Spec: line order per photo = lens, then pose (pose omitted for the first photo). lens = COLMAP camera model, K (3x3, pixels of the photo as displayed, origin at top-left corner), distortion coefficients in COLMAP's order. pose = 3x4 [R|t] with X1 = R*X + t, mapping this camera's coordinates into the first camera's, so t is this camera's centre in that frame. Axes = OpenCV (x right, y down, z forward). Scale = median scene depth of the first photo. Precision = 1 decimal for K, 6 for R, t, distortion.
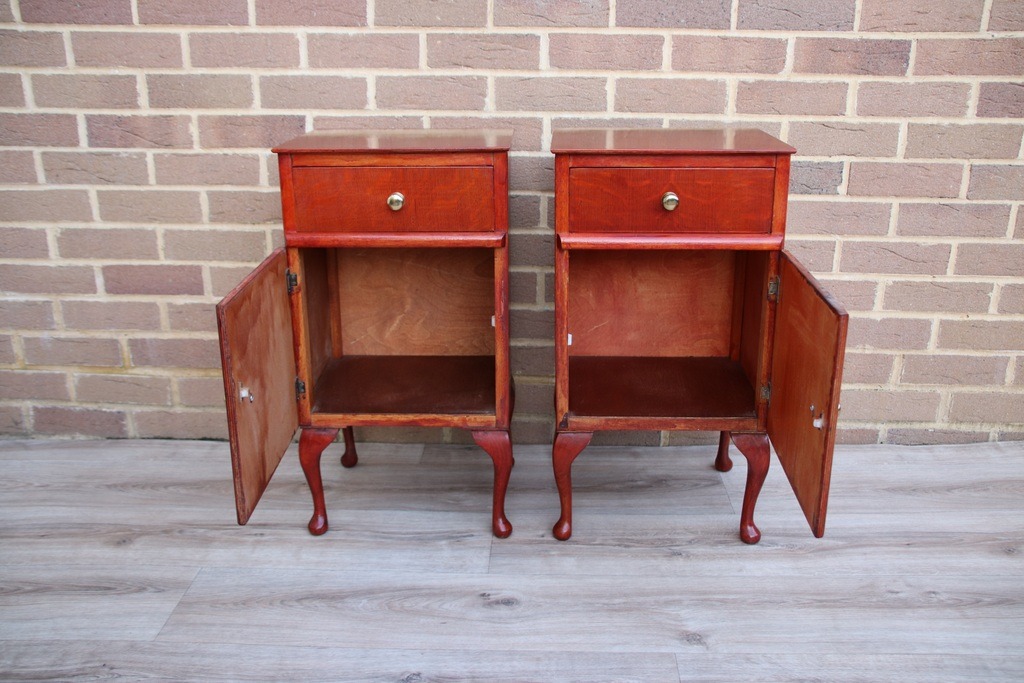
lens RADIAL K [[927.0, 0, 513.4], [0, 927.0, 353.9], [0, 0, 1]] dist [-0.098634, 0.191103]
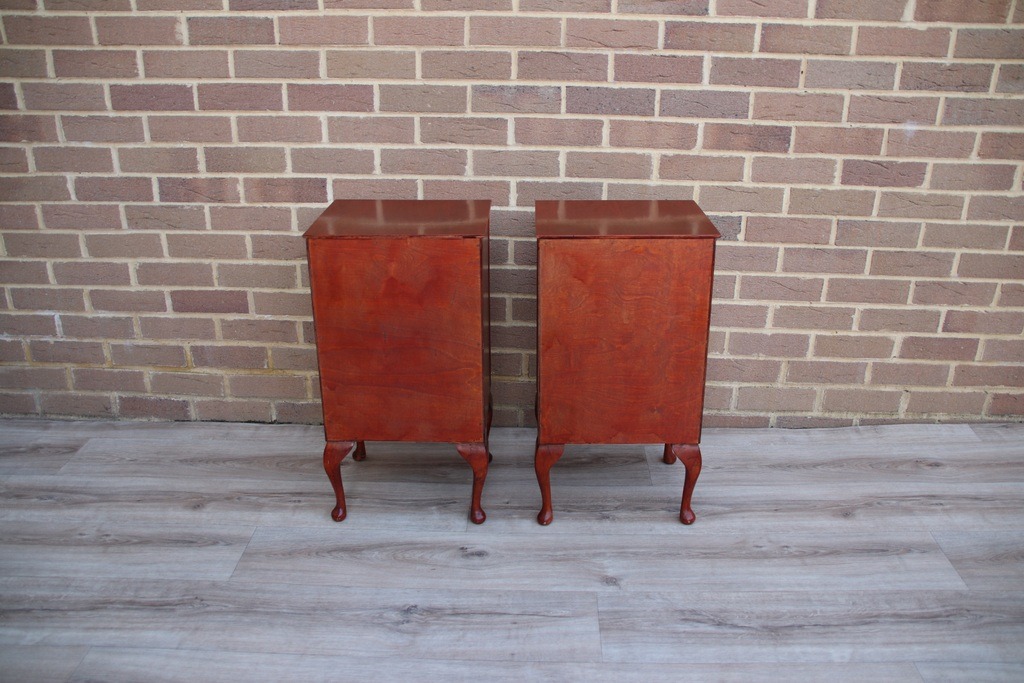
lens RADIAL K [[854.3, 0, 508.5], [0, 854.3, 352.5], [0, 0, 1]] dist [-0.119981, 0.125926]
pose [[0.999987, 0.002185, 0.004524, 0.025239], [-0.002479, 0.997814, 0.066036, -0.096791], [-0.004370, -0.066047, 0.997807, -0.209227]]
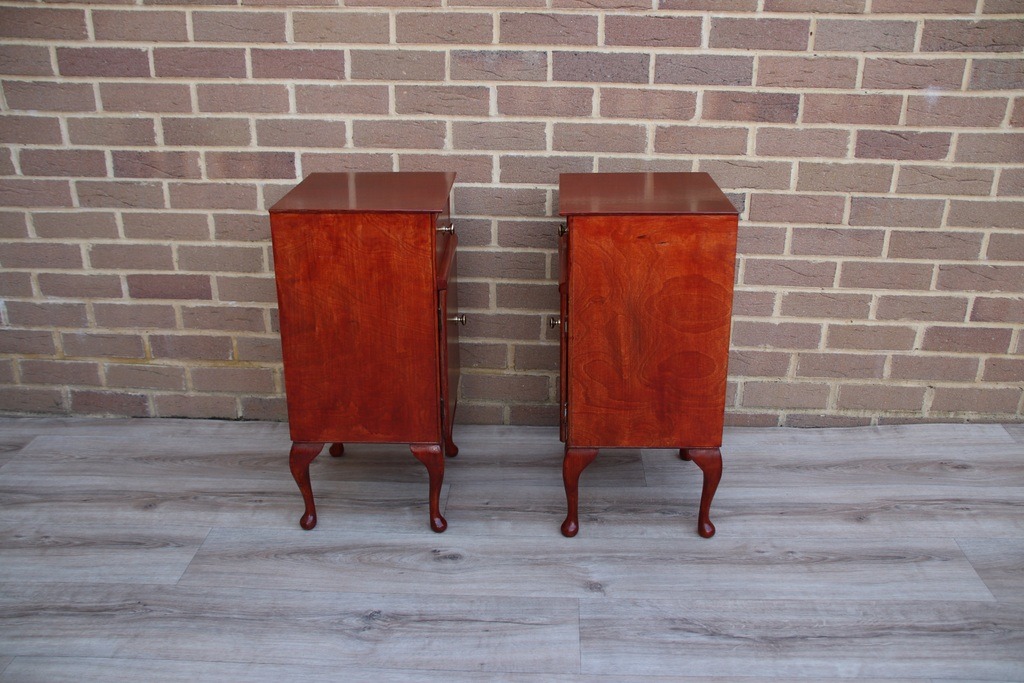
lens RADIAL K [[912.2, 0, 510.5], [0, 912.2, 355.1], [0, 0, 1]] dist [-0.095051, 0.162947]
pose [[0.999952, 0.005445, -0.008106, 0.067040], [-0.005014, 0.998622, 0.052240, -0.060547], [0.008379, -0.052197, 0.998602, -0.190653]]
